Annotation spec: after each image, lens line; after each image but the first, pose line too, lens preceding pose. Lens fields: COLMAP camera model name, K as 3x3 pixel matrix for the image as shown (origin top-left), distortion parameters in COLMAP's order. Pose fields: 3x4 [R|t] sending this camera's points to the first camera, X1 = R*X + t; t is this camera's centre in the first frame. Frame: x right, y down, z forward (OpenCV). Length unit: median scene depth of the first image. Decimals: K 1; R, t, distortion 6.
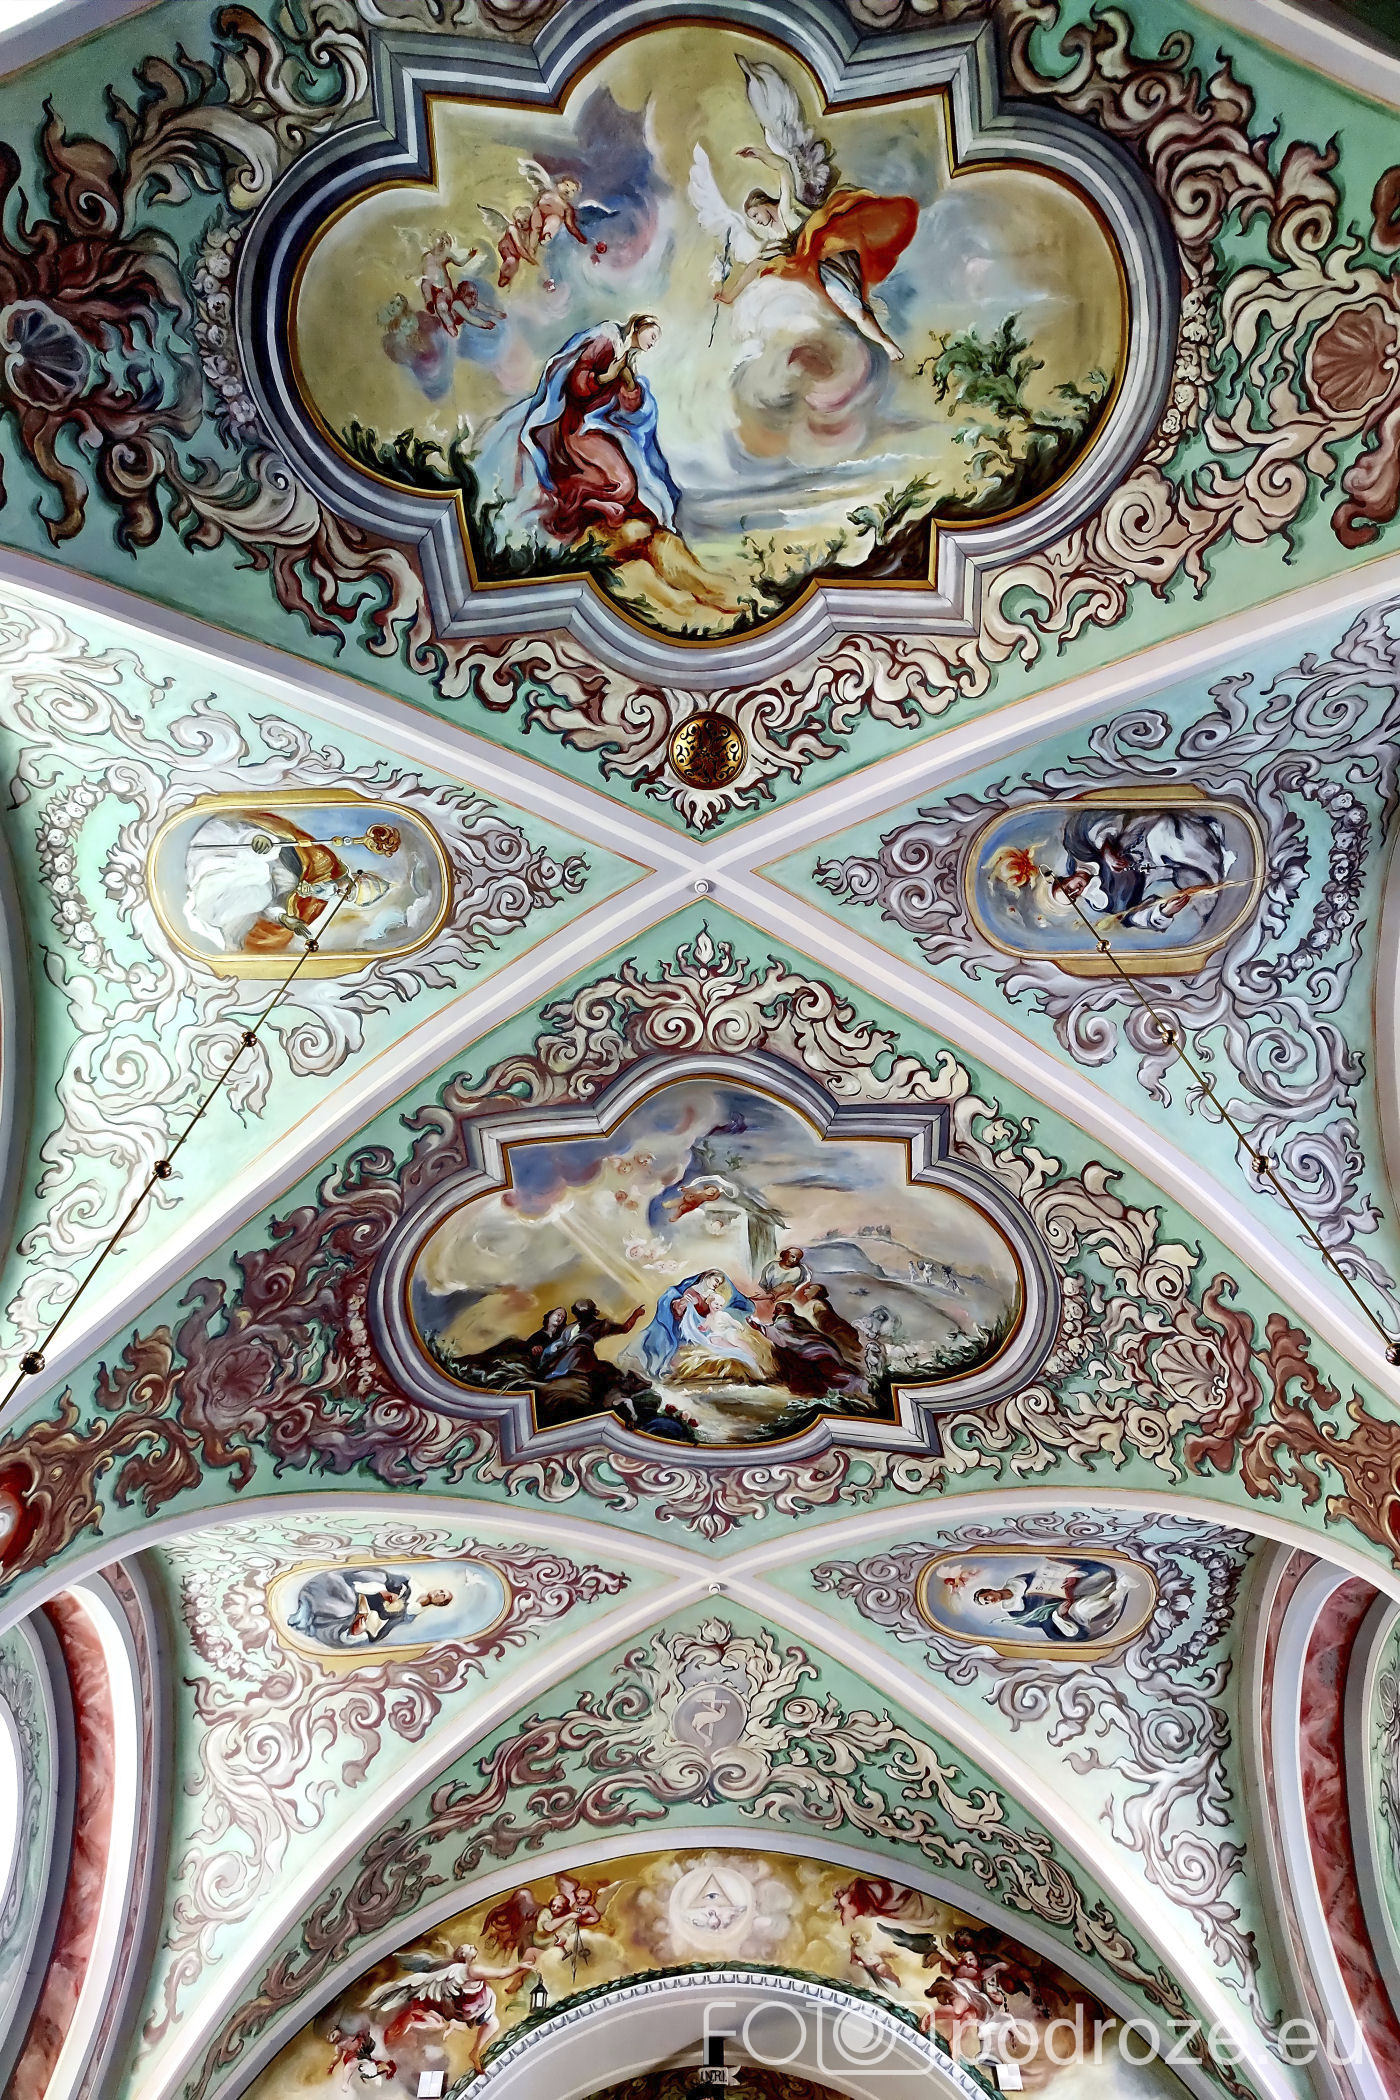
lens RADIAL K [[1493.1, 0, 720.9], [0, 1493.1, 1052.7], [0, 0, 1]] dist [0.078633, -0.079969]
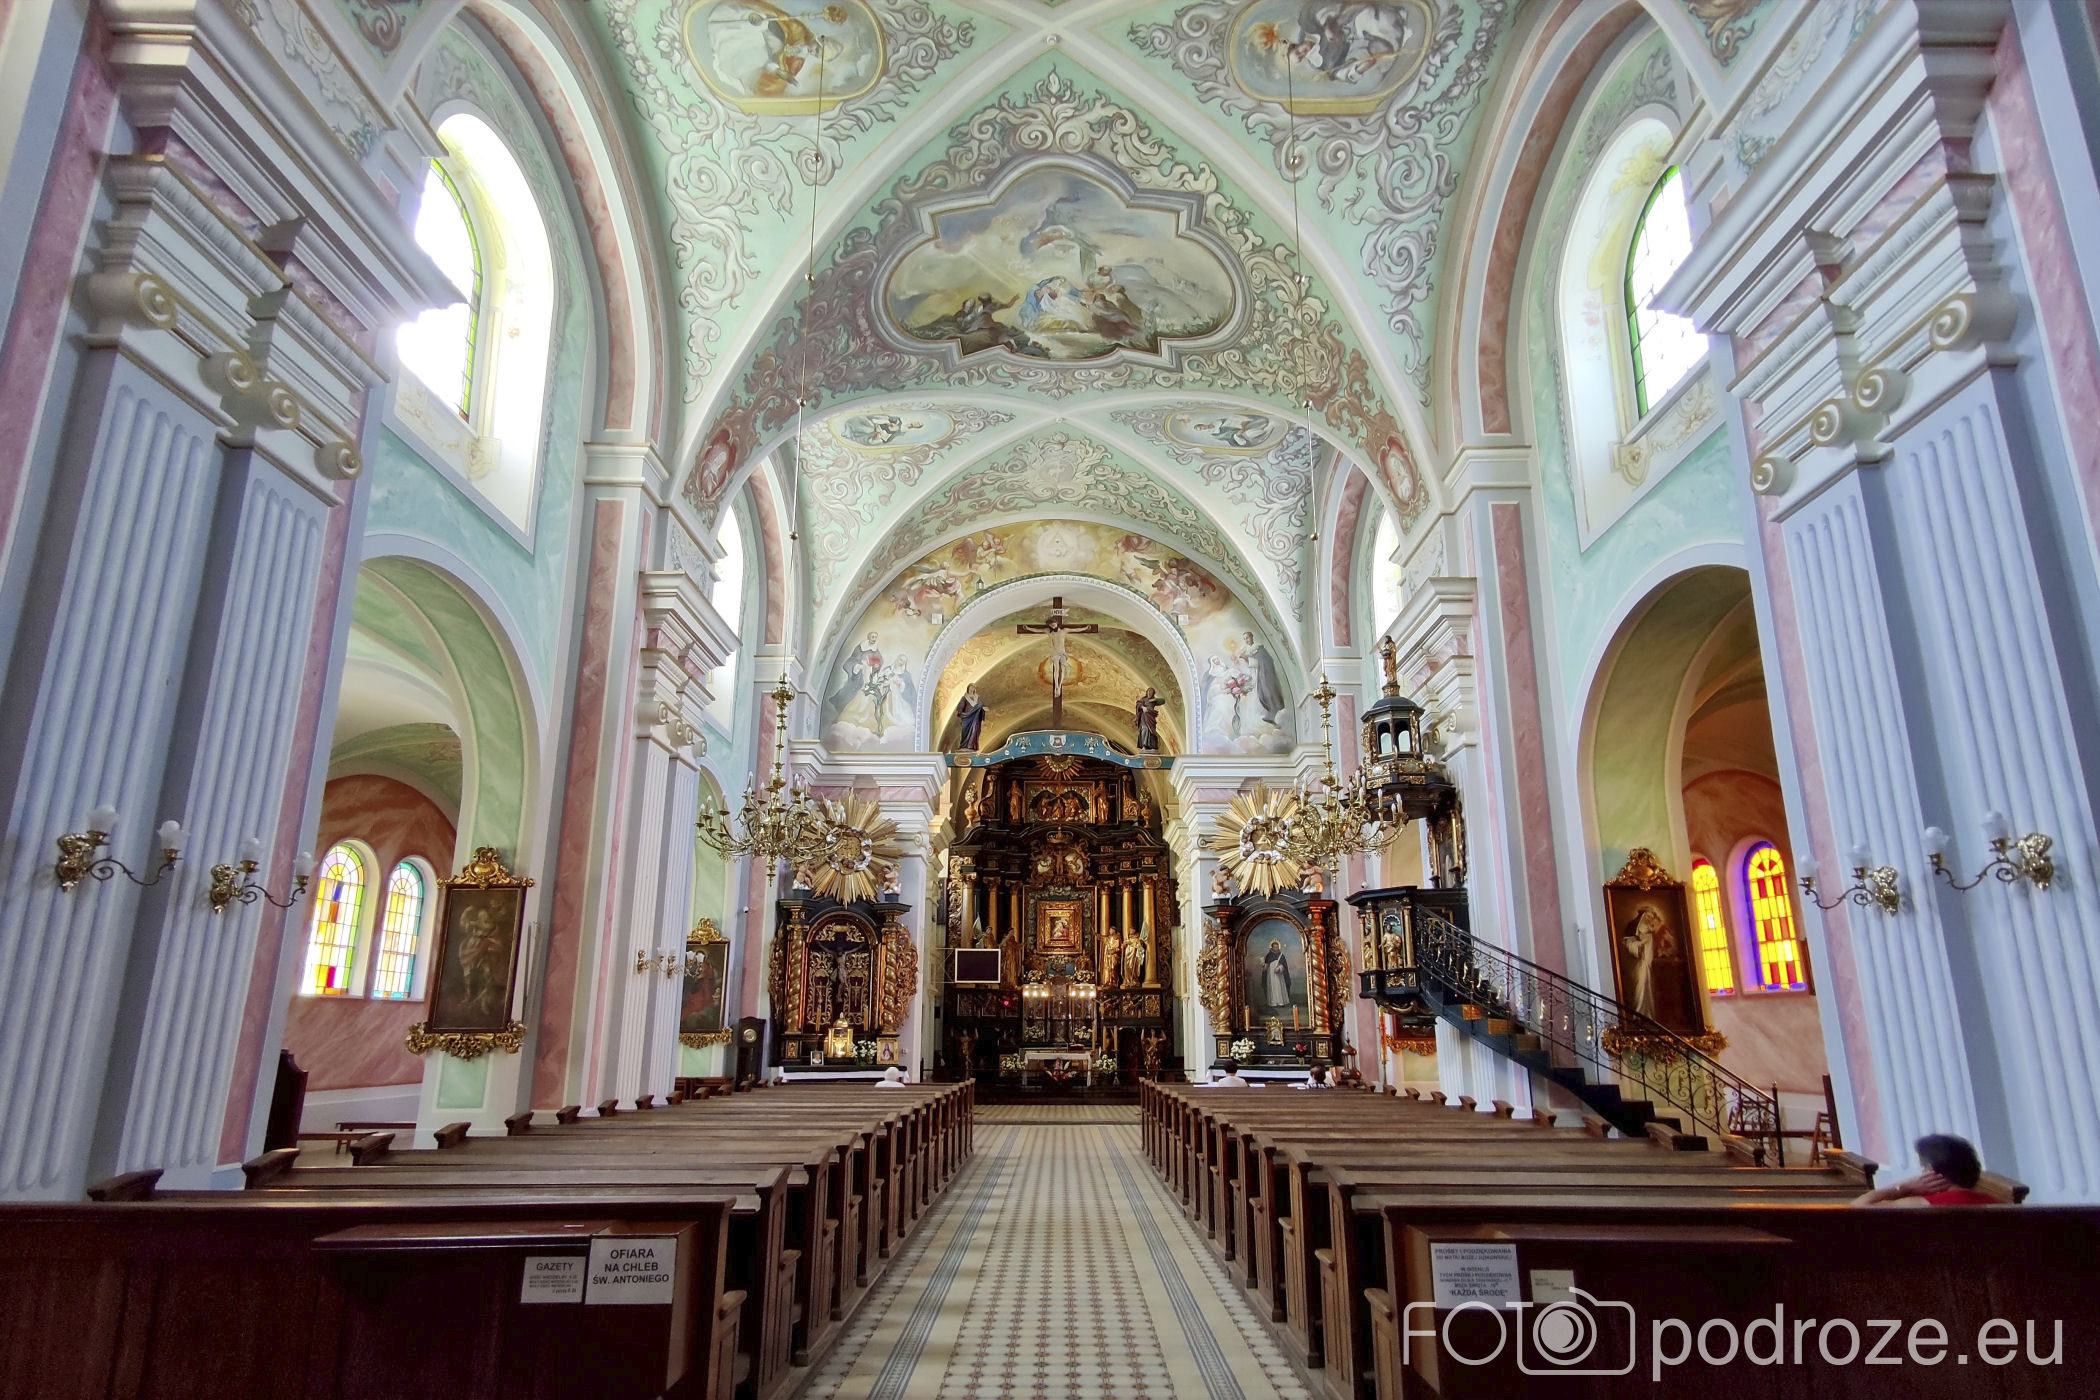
lens RADIAL K [[1015.2, 0, 1061.3], [0, 1015.2, 819.3], [0, 0, 1]] dist [0.000686, 0.024416]
pose [[0.999847, 0.017414, -0.001822, 0.011046], [-0.009064, 0.603856, 0.797042, -0.434867], [0.014980, -0.796904, 0.603921, -0.216013]]
